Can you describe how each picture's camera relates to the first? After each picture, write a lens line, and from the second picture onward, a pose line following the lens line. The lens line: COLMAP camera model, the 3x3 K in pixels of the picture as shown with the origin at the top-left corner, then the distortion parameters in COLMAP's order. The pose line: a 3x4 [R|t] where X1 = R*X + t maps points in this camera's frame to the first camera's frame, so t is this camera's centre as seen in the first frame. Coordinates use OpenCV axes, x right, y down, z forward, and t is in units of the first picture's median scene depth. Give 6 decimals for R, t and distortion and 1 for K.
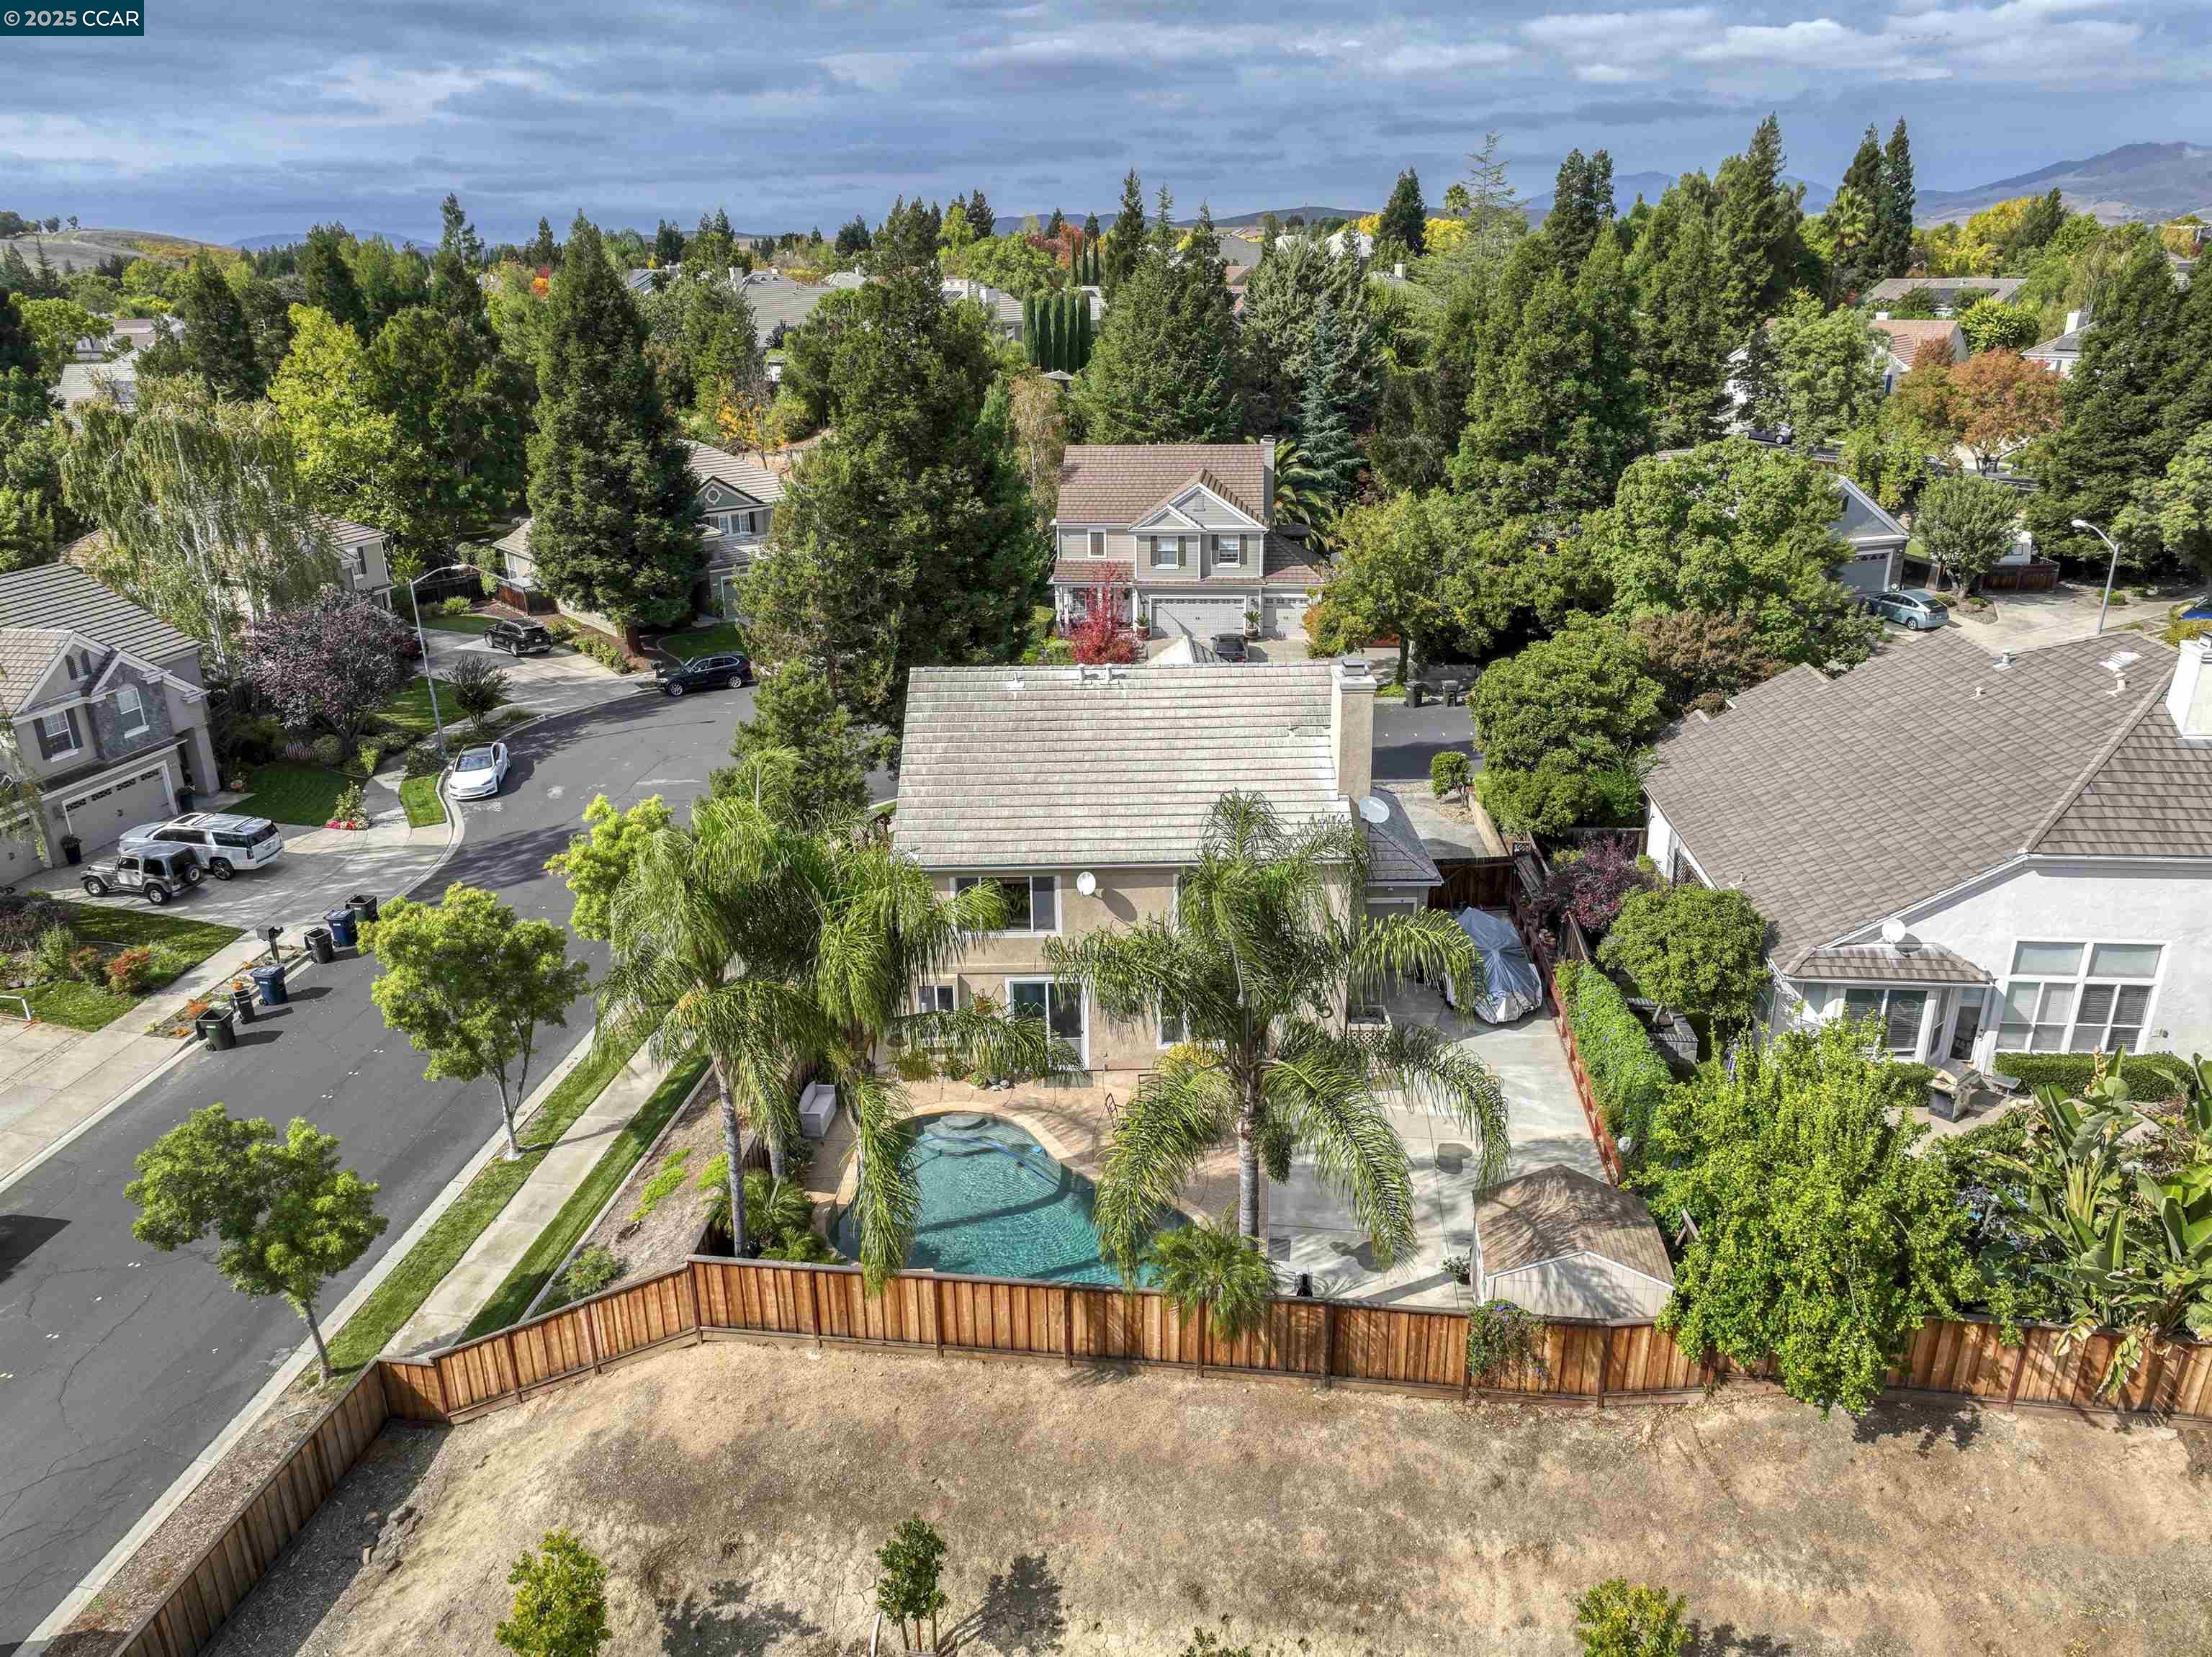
lens RADIAL K [[1546.9, 0, 1104.0], [0, 1546.9, 832.5], [0, 0, 1]] dist [-0.003683, 0.020938]
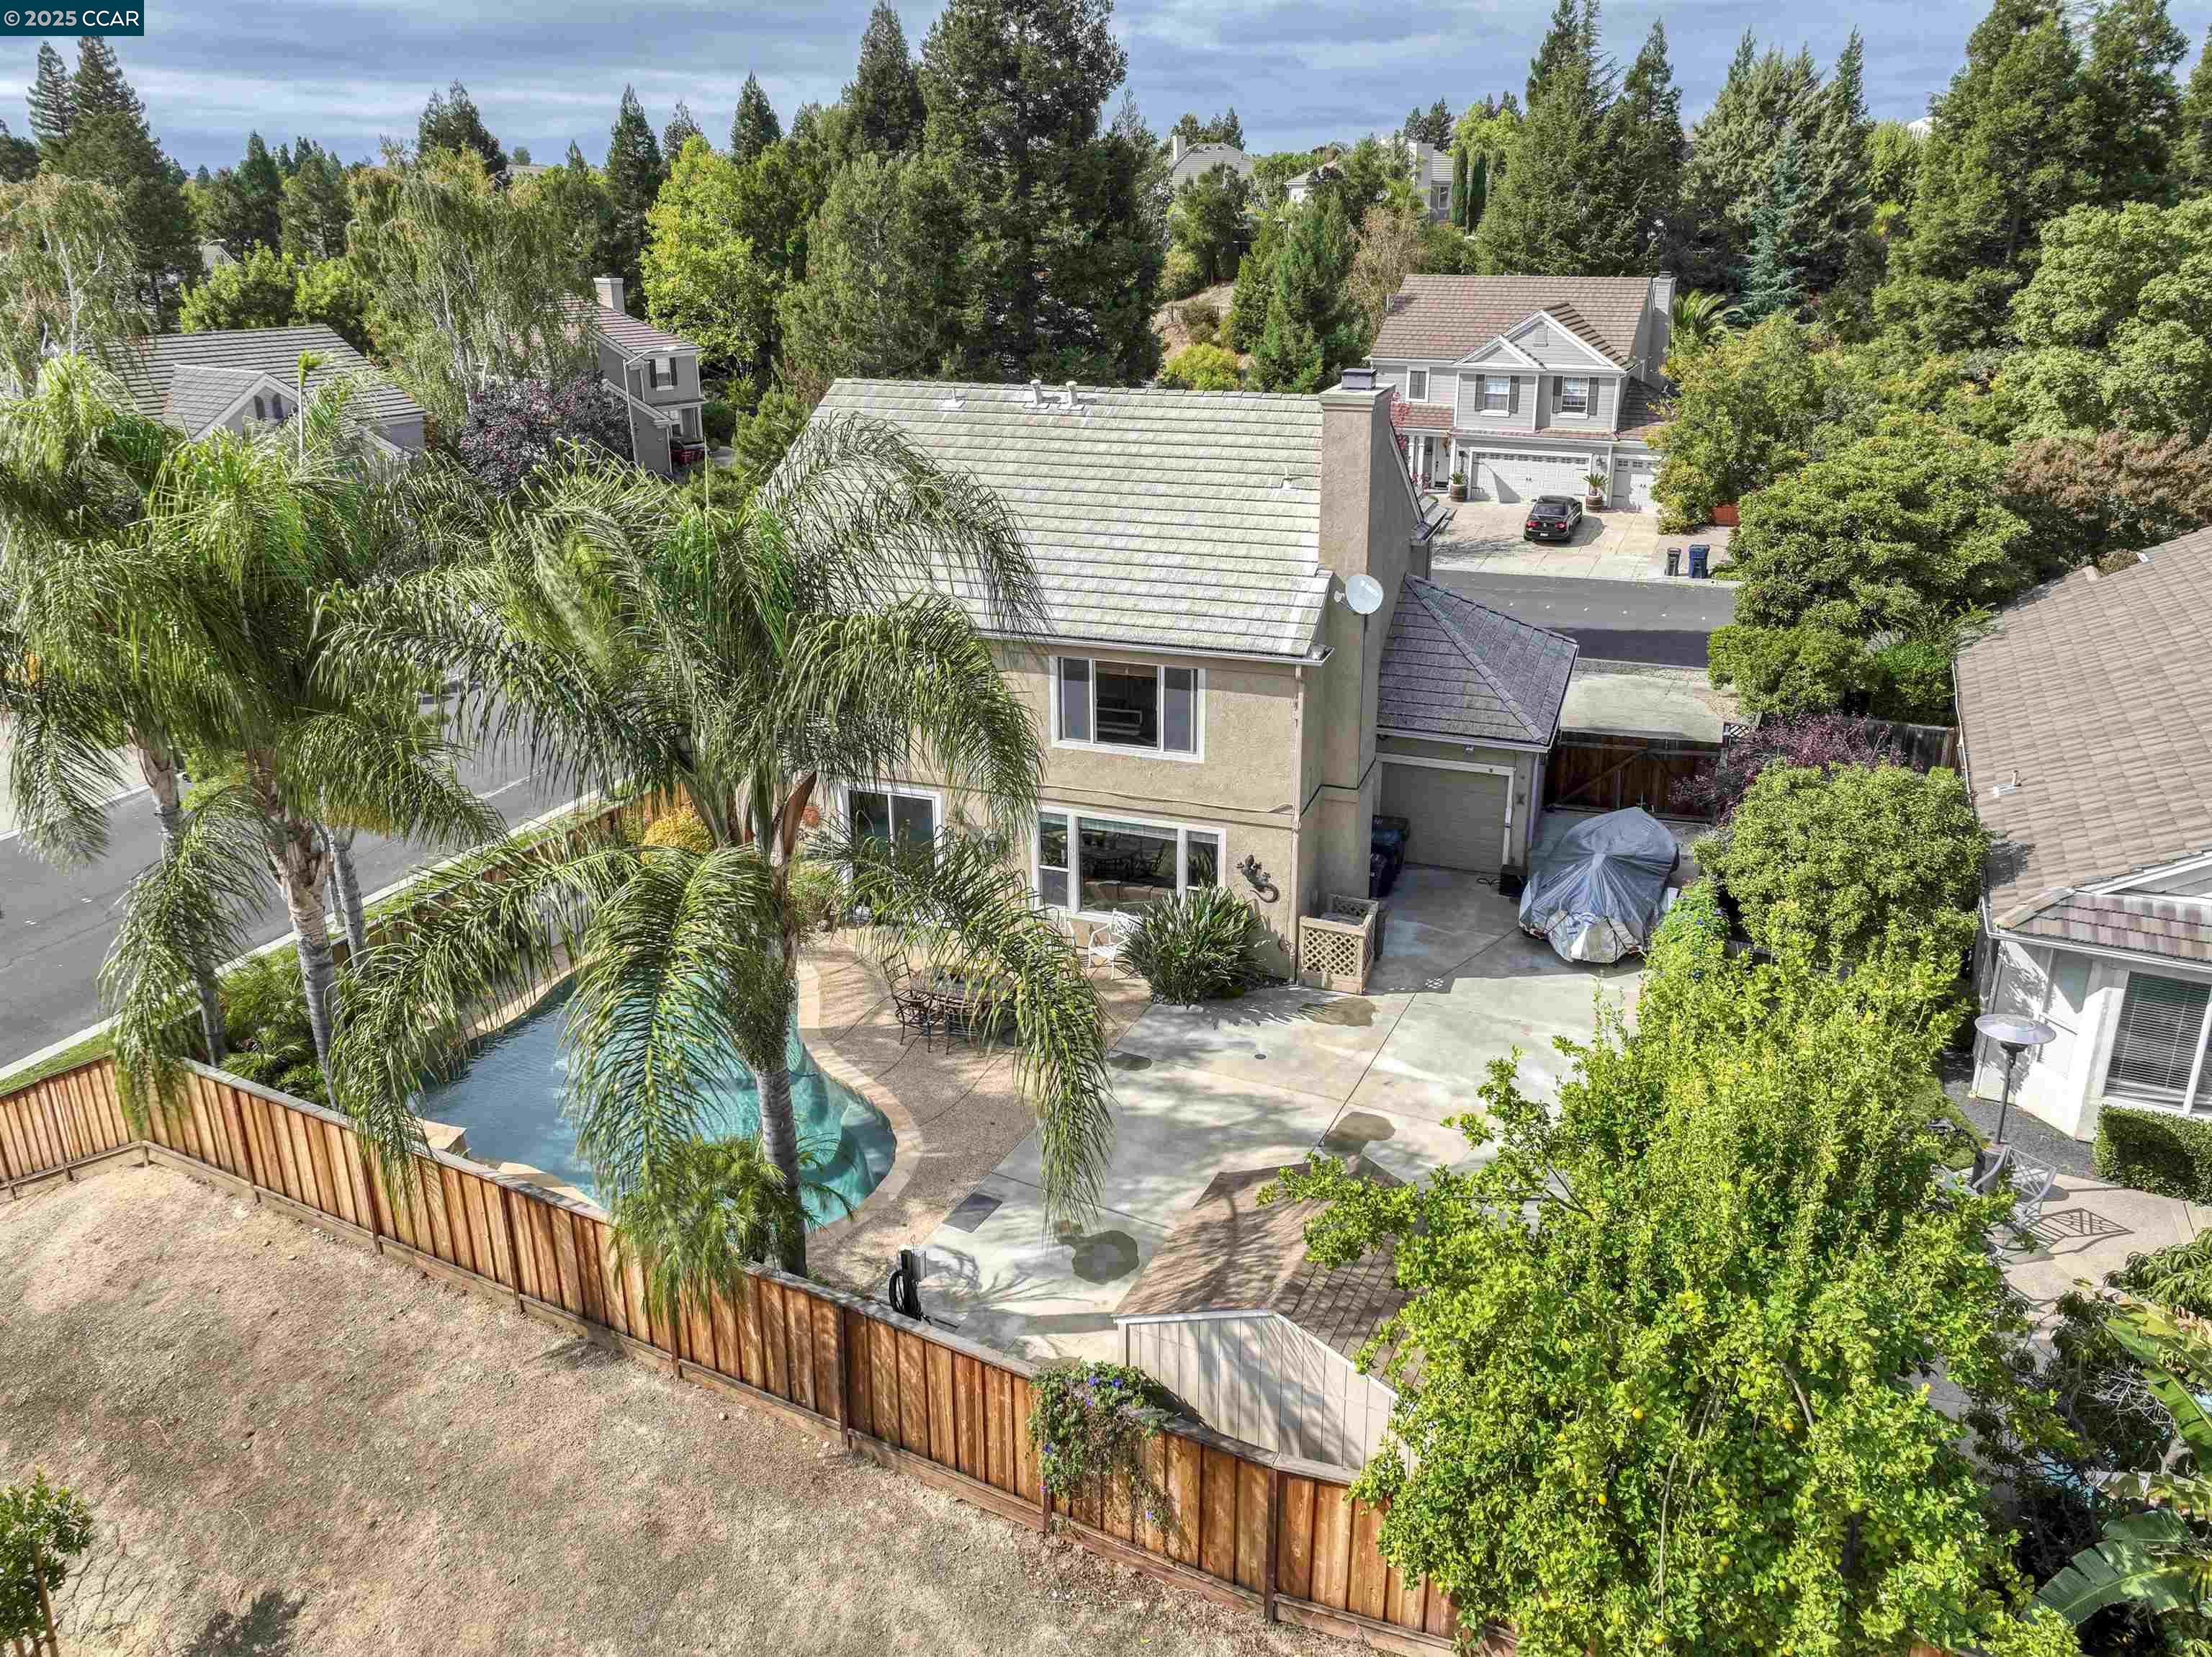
lens RADIAL K [[1583.9, 0, 1103.3], [0, 1583.9, 708.9], [0, 0, 1]] dist [-0.009863, 0.025259]
pose [[0.940344, 0.109760, -0.322035, 0.213154], [-0.123935, 0.992005, -0.023783, 0.046217], [0.316850, 0.062275, 0.946429, 0.242695]]
